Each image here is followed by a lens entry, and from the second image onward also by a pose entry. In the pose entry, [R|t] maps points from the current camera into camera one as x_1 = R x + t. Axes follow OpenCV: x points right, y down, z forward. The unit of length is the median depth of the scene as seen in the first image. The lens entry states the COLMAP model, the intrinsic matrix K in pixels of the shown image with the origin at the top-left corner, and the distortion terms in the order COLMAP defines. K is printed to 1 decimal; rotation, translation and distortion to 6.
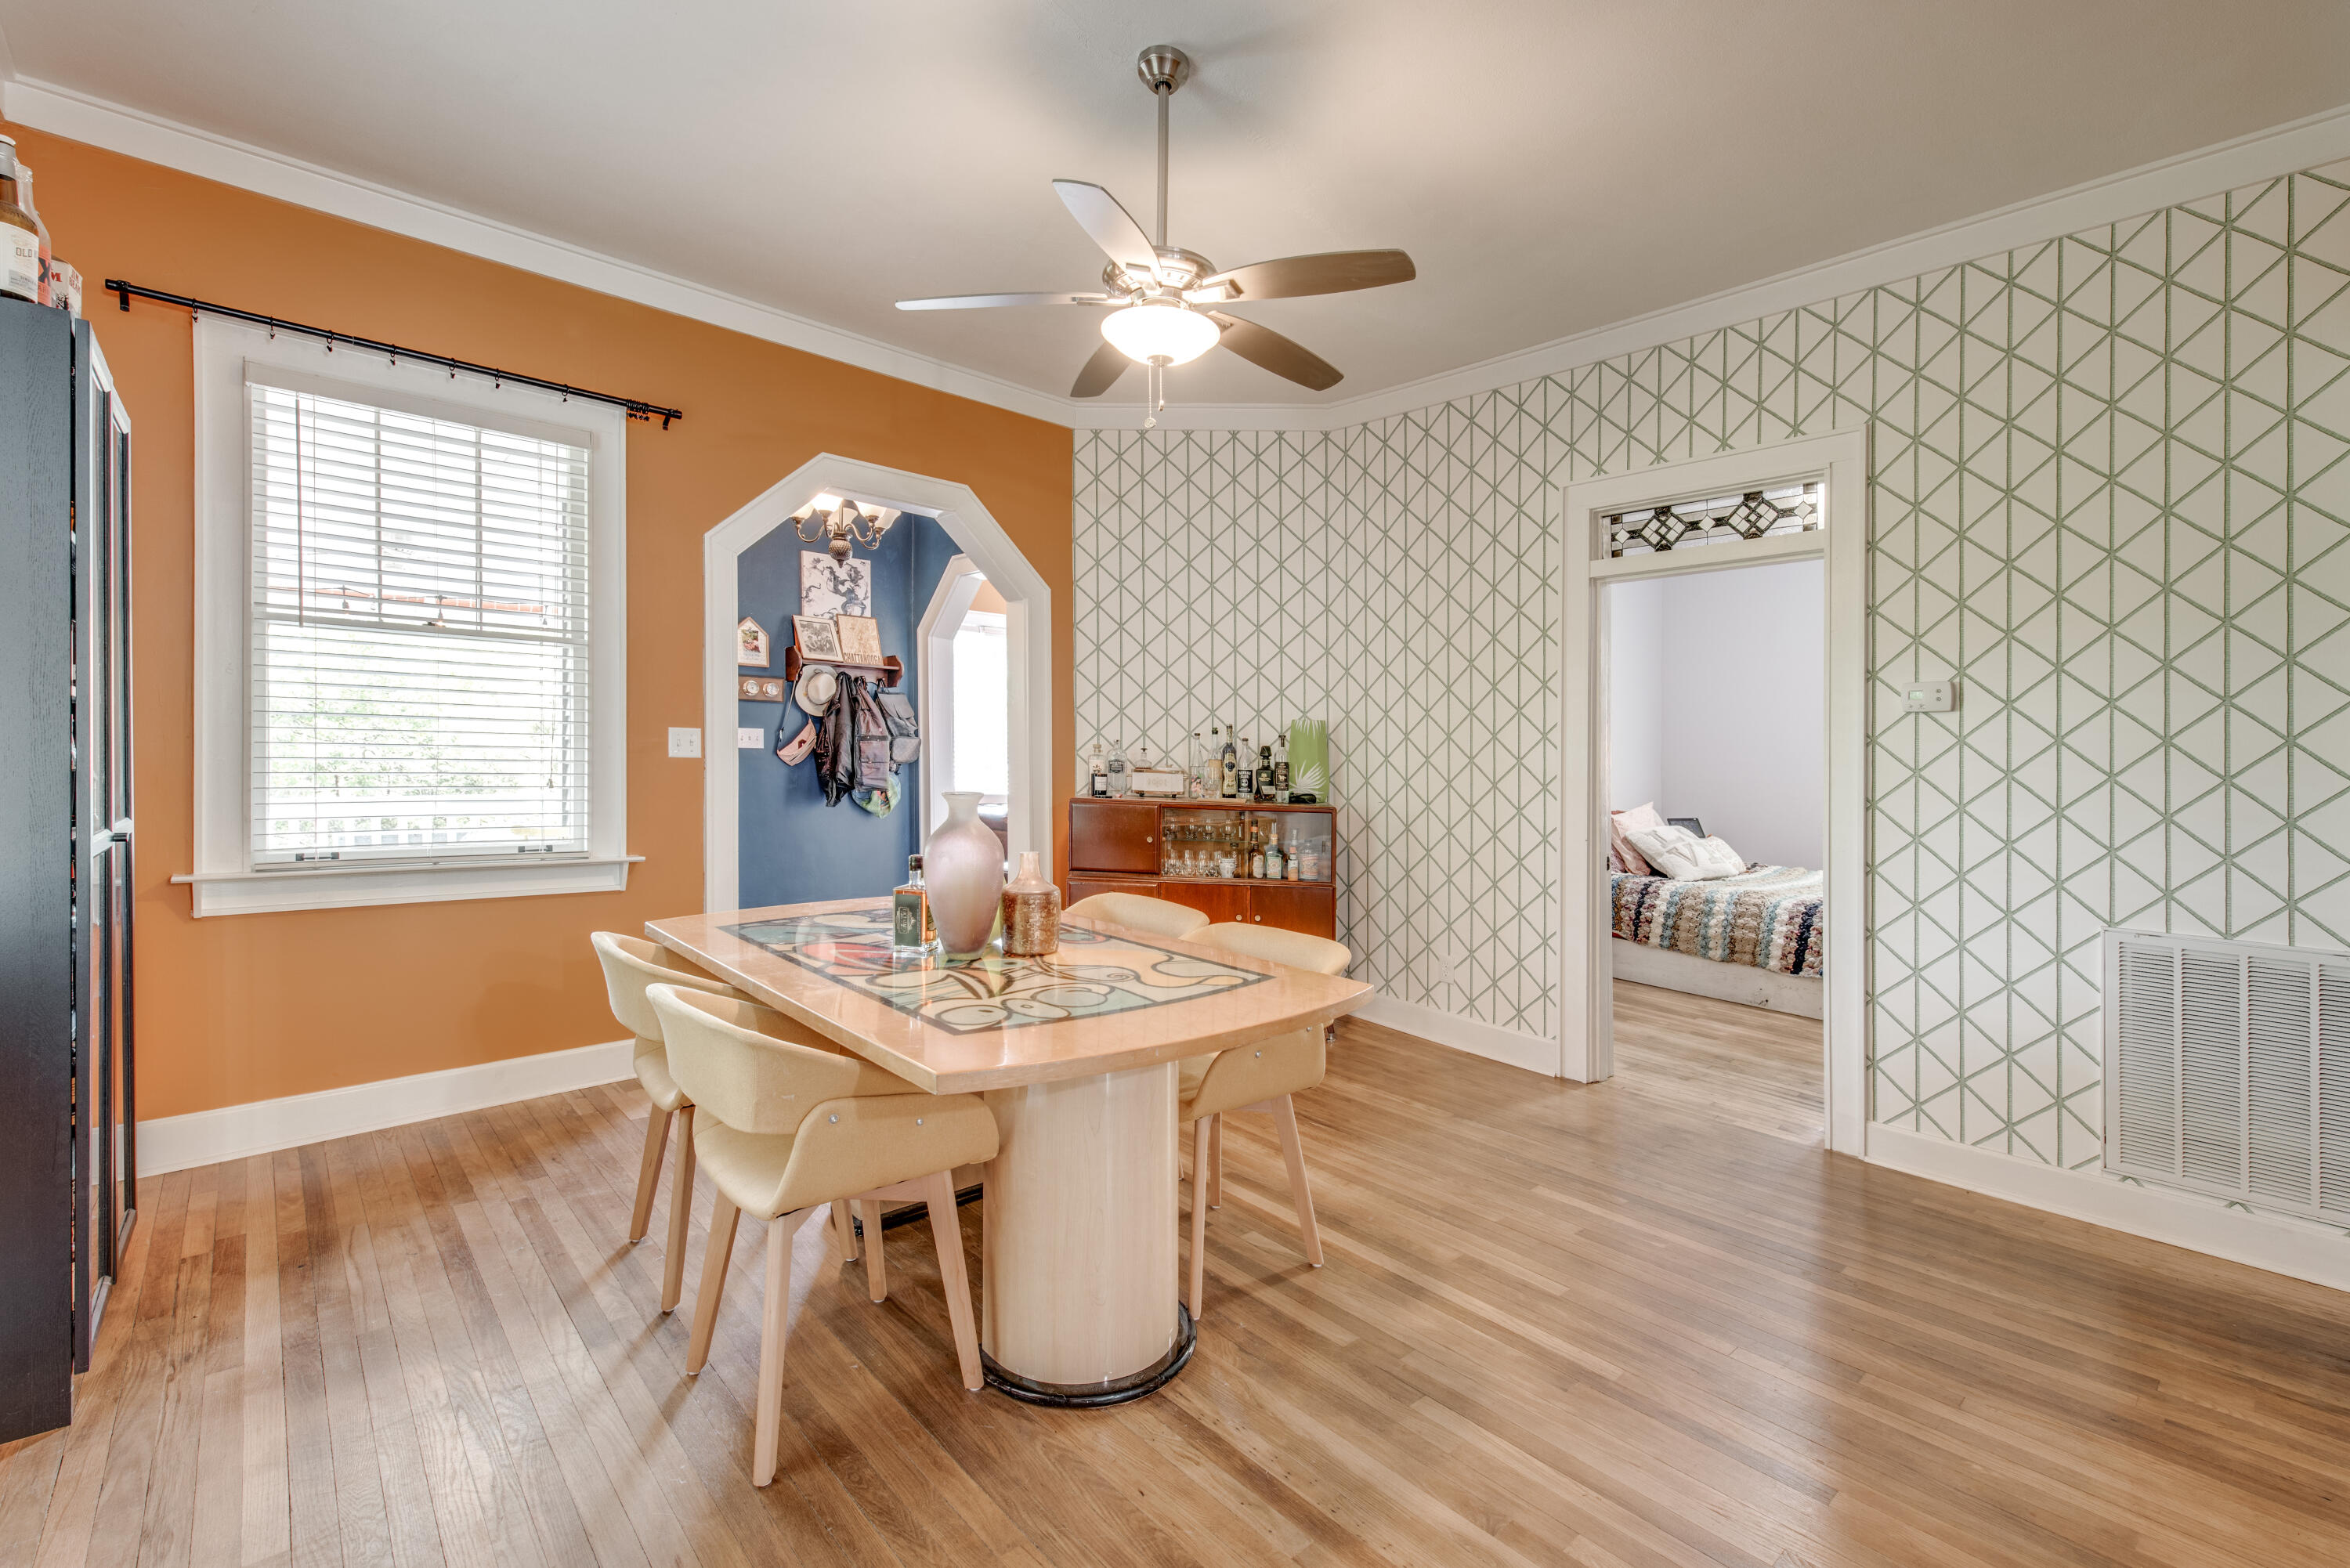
lens RADIAL K [[1034.6, 0, 1118.6], [0, 1034.6, 774.3], [0, 0, 1]] dist [-0.000735, -0.000136]
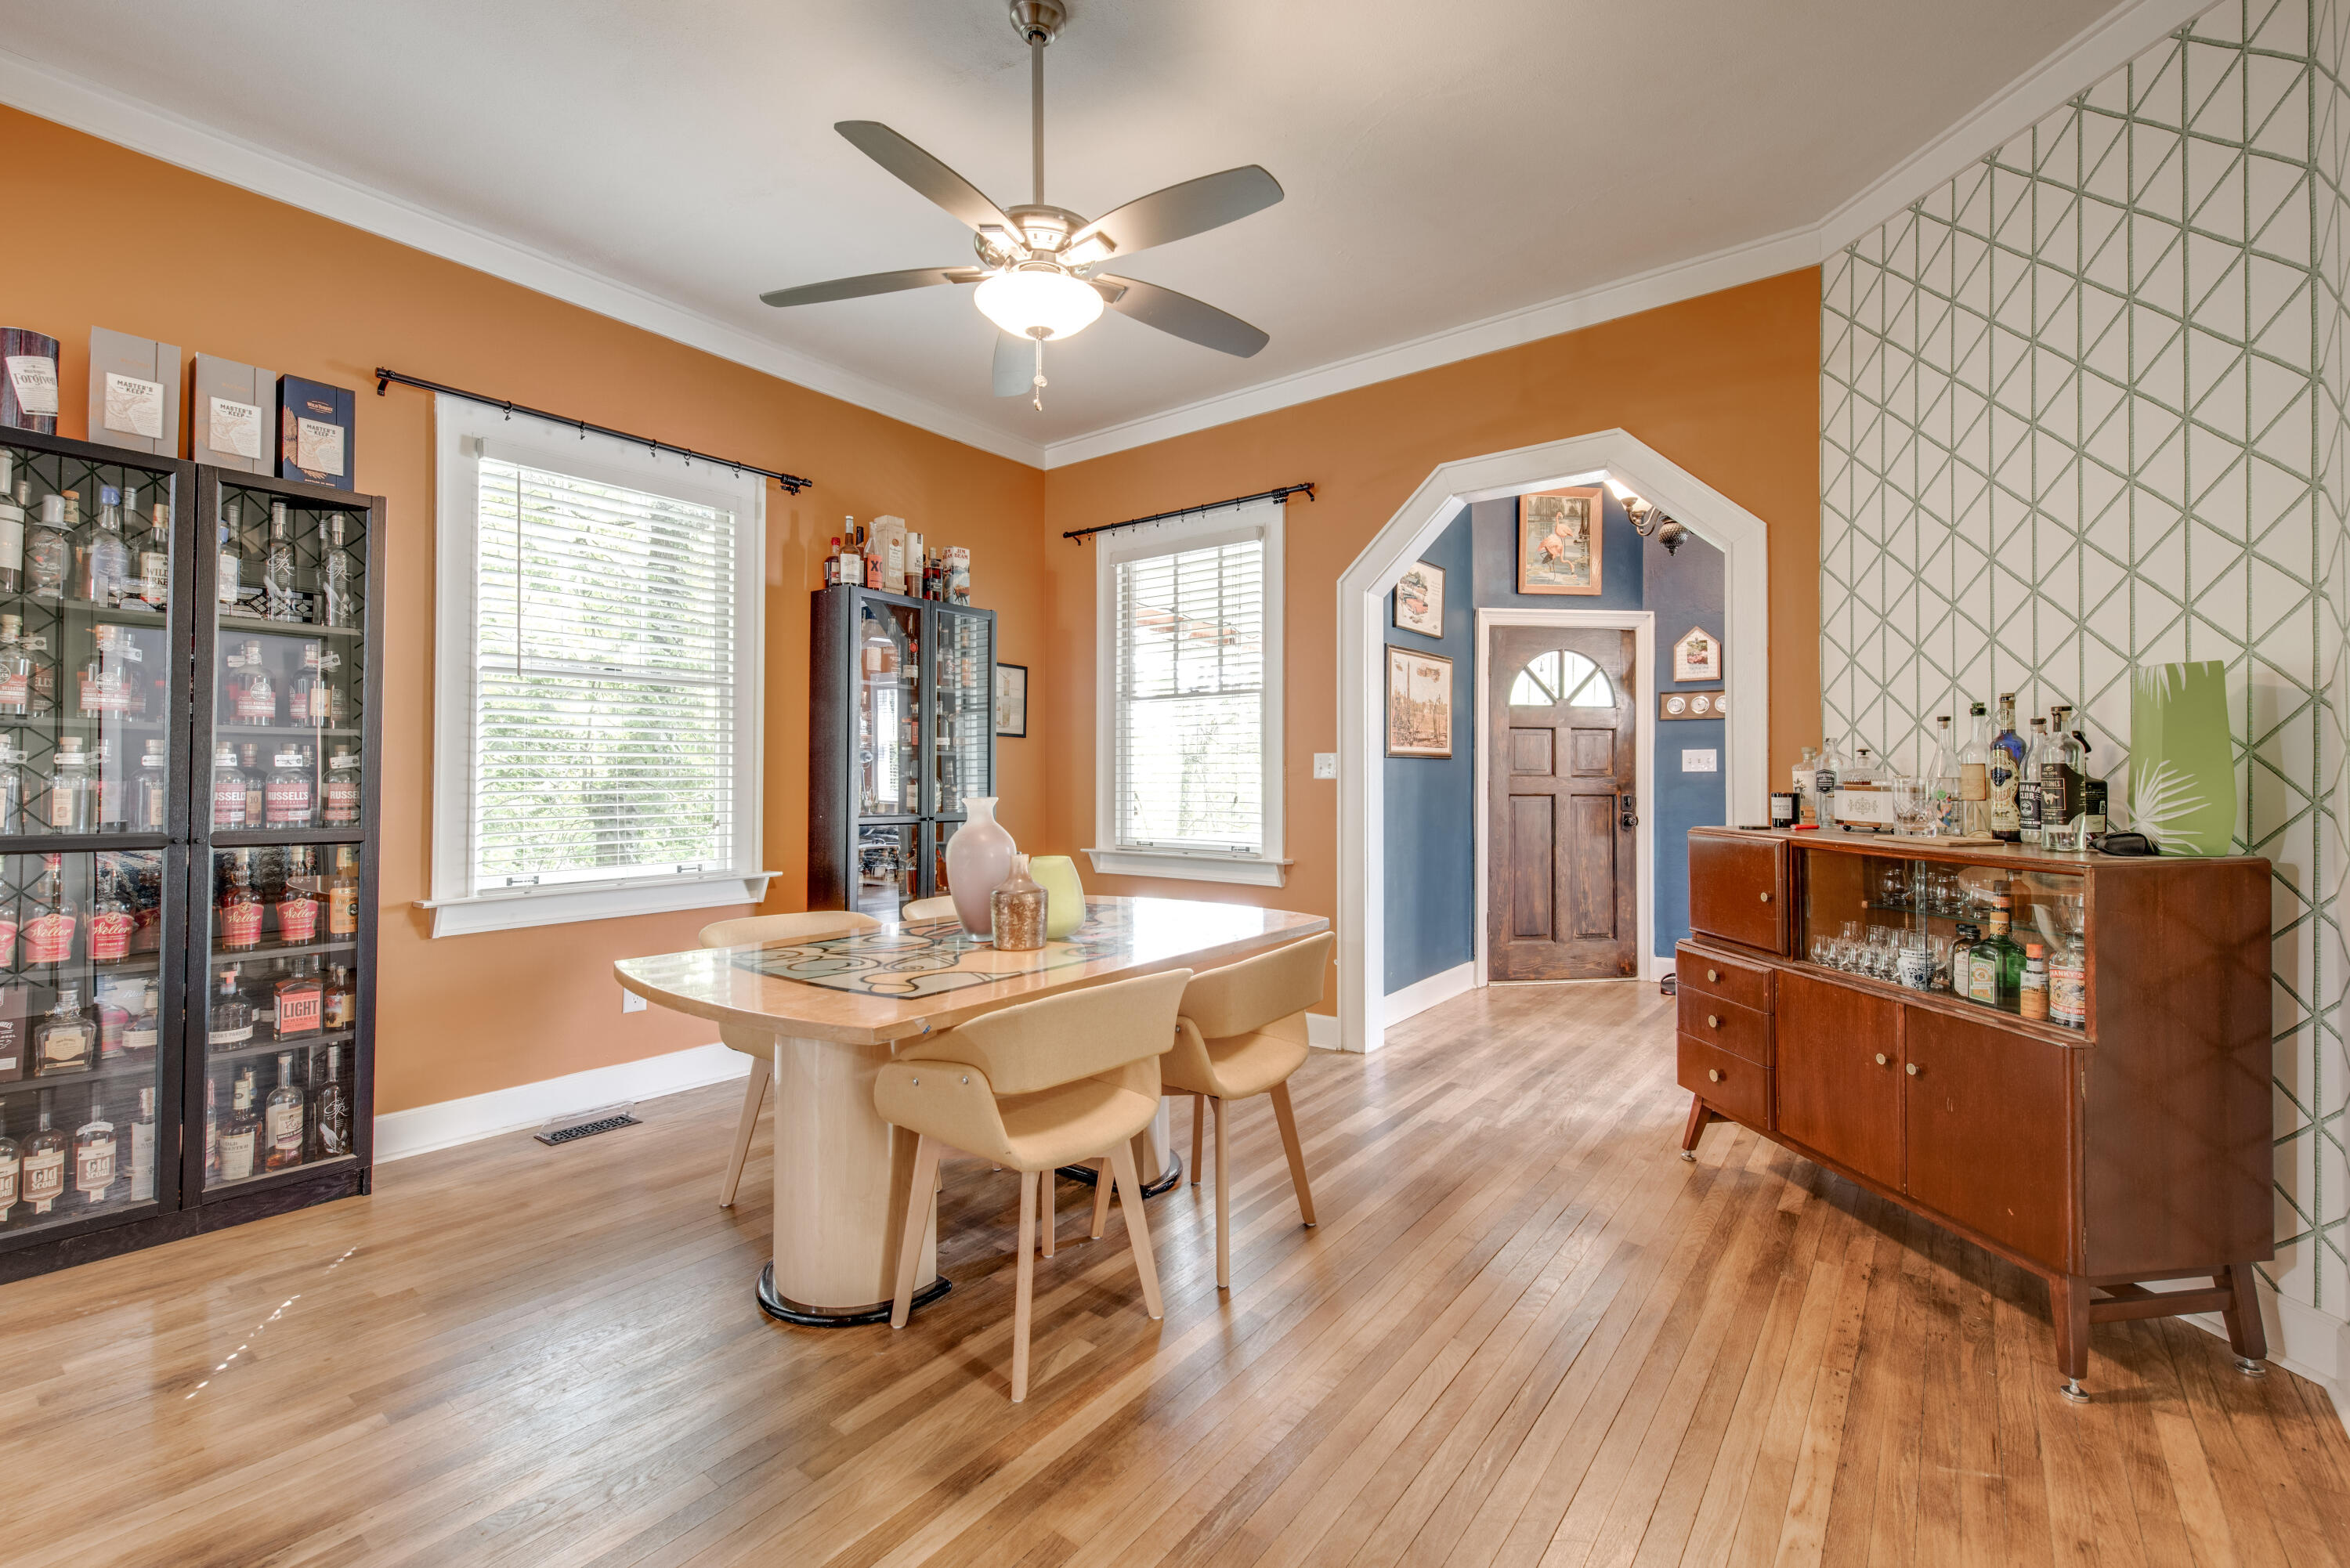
lens RADIAL K [[989.3, 0, 1175.0], [0, 989.3, 784.0], [0, 0, 1]] dist [0.003060, 0.000205]
pose [[0.209036, -0.011163, -0.977844, 0.733366], [0.004258, 0.999936, -0.010505, 0.000012], [0.977899, -0.001968, 0.209070, 0.718445]]
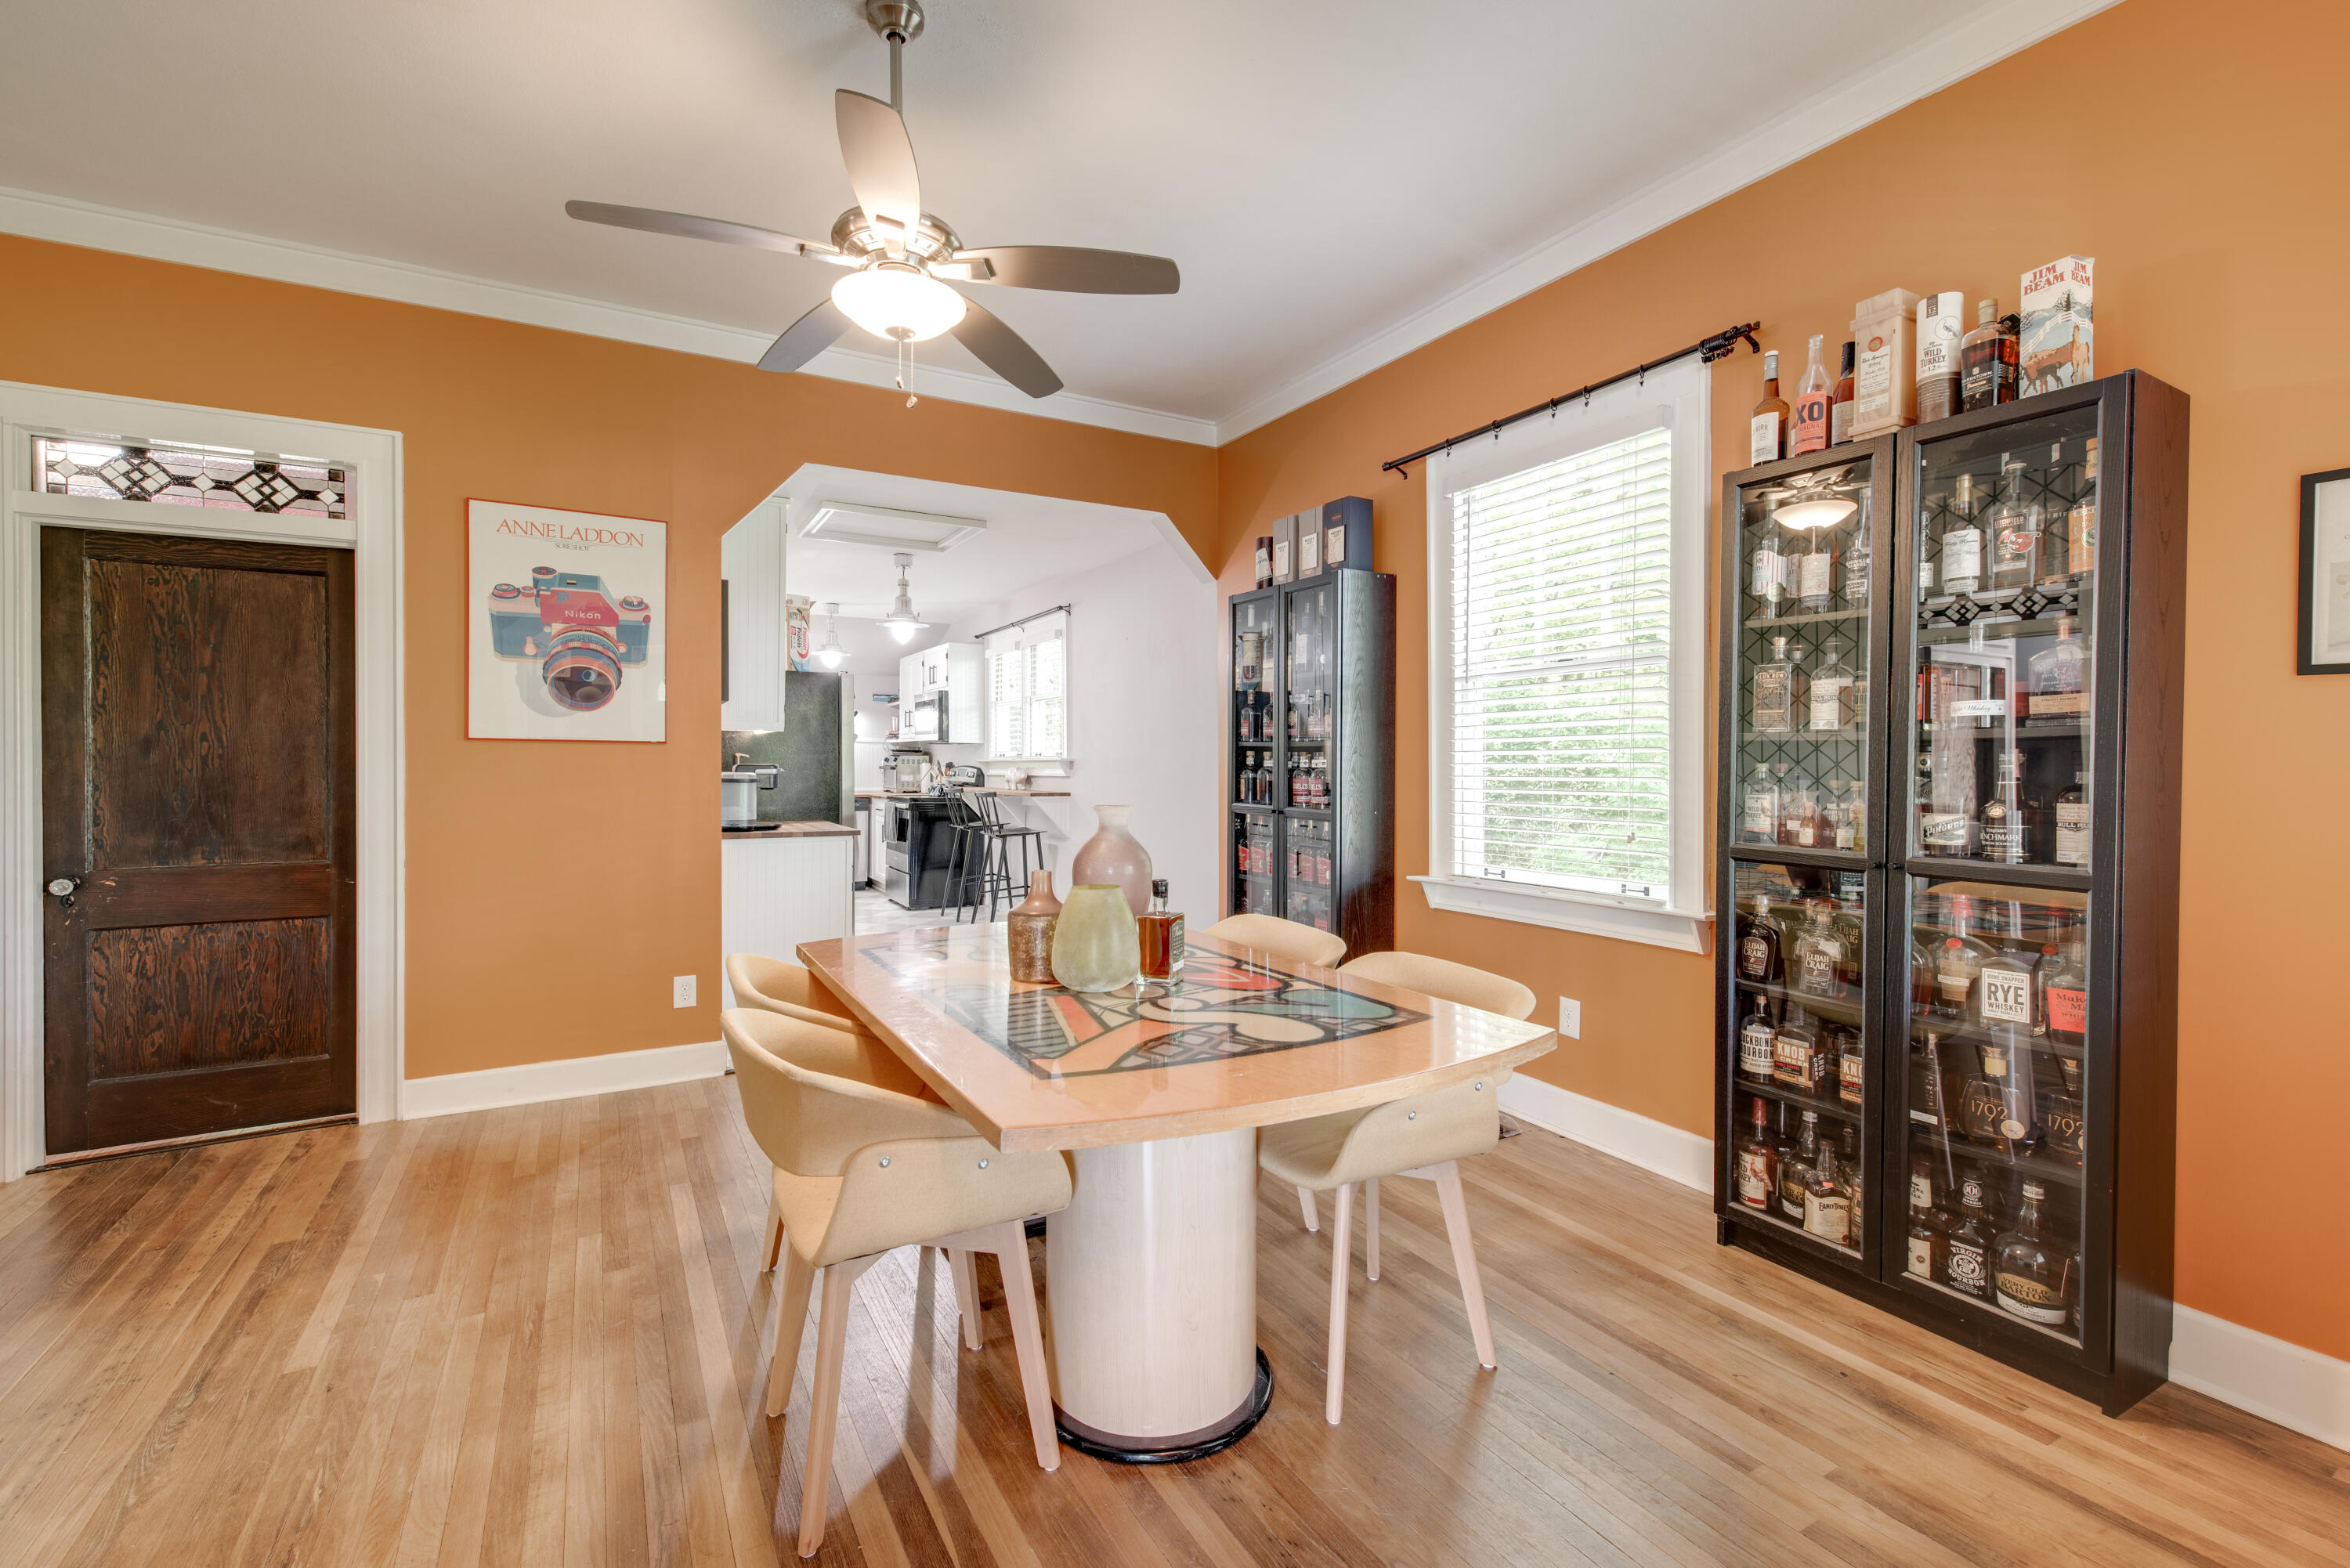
lens RADIAL K [[989.3, 0, 1175.0], [0, 989.3, 784.0], [0, 0, 1]] dist [0.003060, 0.000205]
pose [[-0.985396, -0.023316, 0.168677, -0.260320], [-0.020231, 0.999596, 0.019983, -0.026997], [-0.169075, 0.016279, -0.985469, 1.410557]]
